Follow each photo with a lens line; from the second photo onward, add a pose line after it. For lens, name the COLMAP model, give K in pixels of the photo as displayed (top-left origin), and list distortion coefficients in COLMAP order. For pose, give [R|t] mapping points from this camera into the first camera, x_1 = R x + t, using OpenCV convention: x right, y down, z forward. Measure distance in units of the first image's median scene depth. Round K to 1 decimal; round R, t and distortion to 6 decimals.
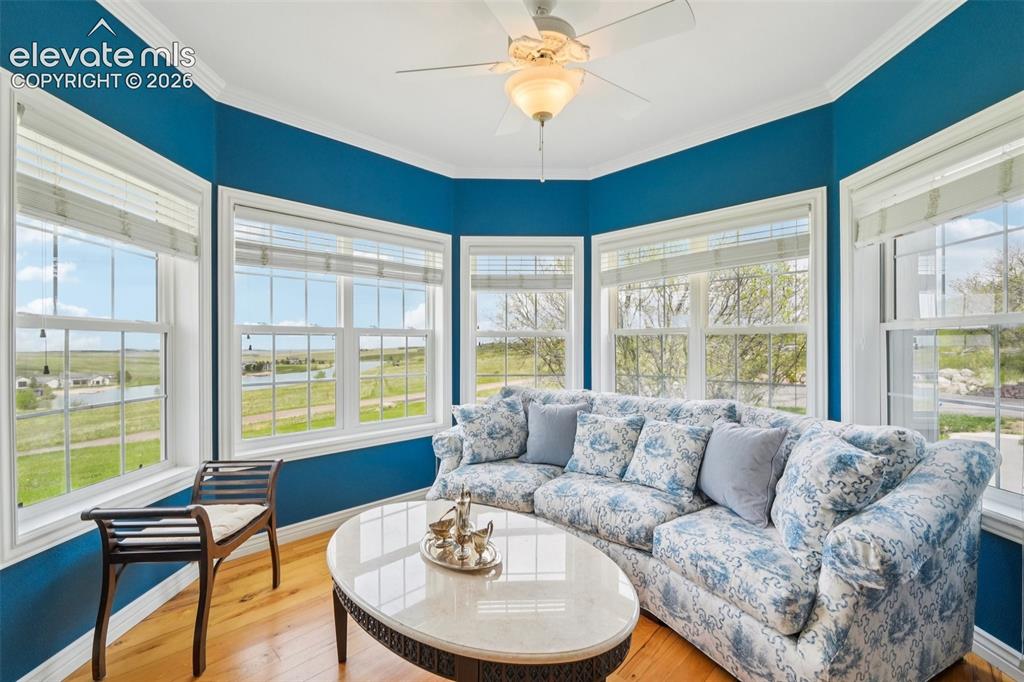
lens RADIAL K [[440.2, 0, 511.4], [0, 440.2, 342.6], [0, 0, 1]] dist [-0.006349, 0.002027]
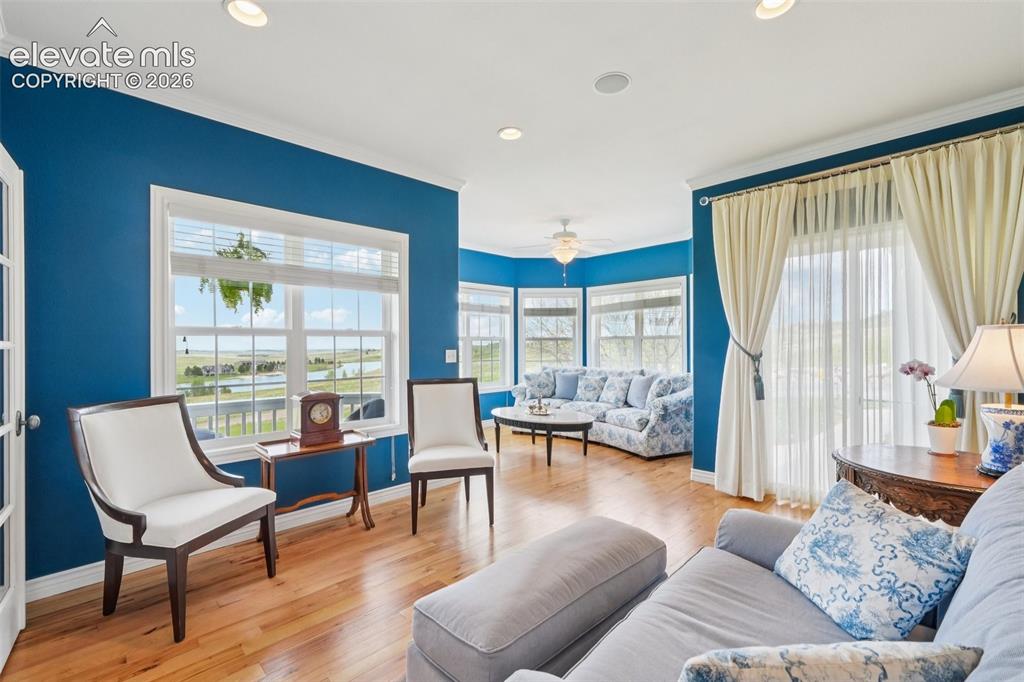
lens RADIAL K [[440.2, 0, 516.4], [0, 440.2, 346.3], [0, 0, 1]] dist [-0.006349, 0.002027]
pose [[0.999970, -0.004623, -0.006231, -0.144259], [0.004669, 0.999962, 0.007335, -0.004492], [0.006197, -0.007363, 0.999954, -1.179683]]
